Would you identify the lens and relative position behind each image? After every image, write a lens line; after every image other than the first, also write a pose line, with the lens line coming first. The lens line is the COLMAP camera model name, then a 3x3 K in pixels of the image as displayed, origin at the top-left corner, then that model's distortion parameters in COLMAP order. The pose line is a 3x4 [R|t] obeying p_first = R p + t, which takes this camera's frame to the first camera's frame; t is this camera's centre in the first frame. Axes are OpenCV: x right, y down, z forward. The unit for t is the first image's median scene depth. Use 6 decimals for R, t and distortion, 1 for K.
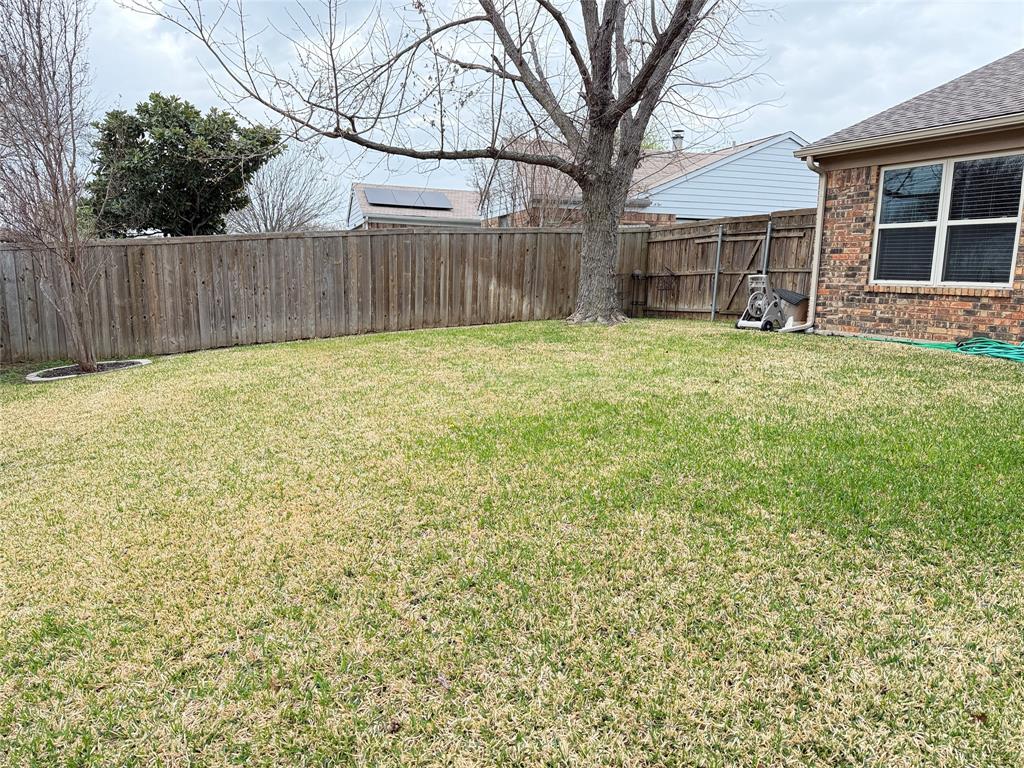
lens RADIAL K [[735.4, 0, 533.1], [0, 735.4, 383.5], [0, 0, 1]] dist [0.105612, -0.174716]
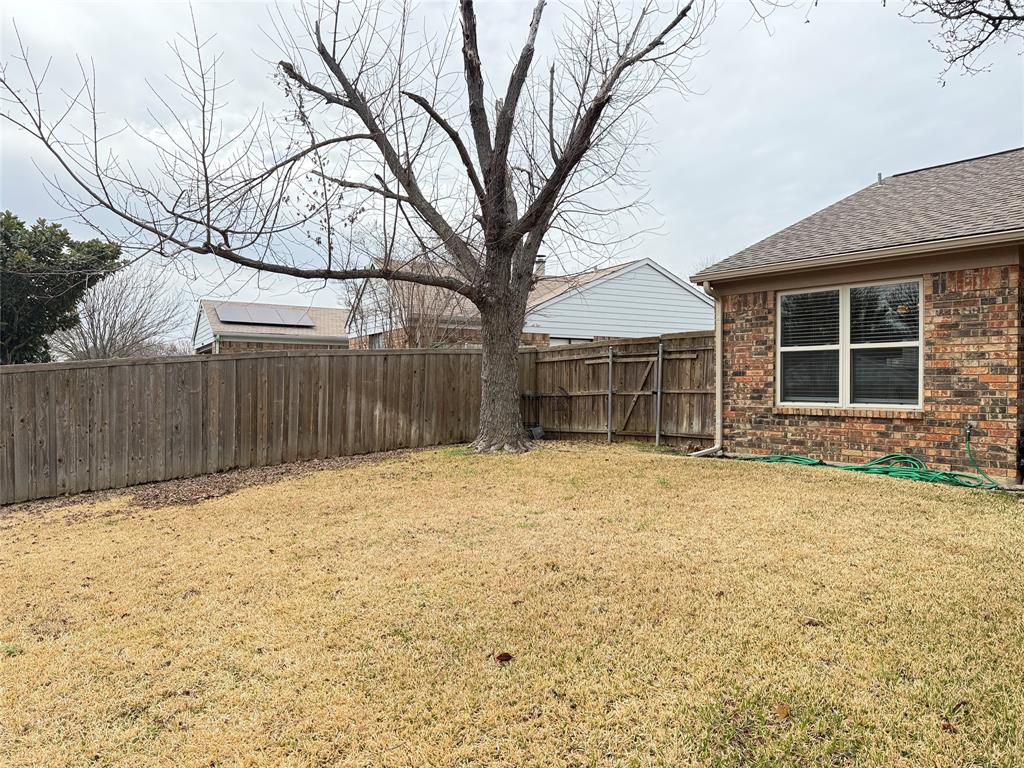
lens RADIAL K [[712.3, 0, 524.5], [0, 712.3, 388.0], [0, 0, 1]] dist [0.138965, -0.175534]
pose [[0.980085, -0.018316, 0.197733, -0.057873], [0.046153, 0.989481, -0.137105, -0.034052], [-0.193141, 0.143501, 0.970620, 0.105154]]
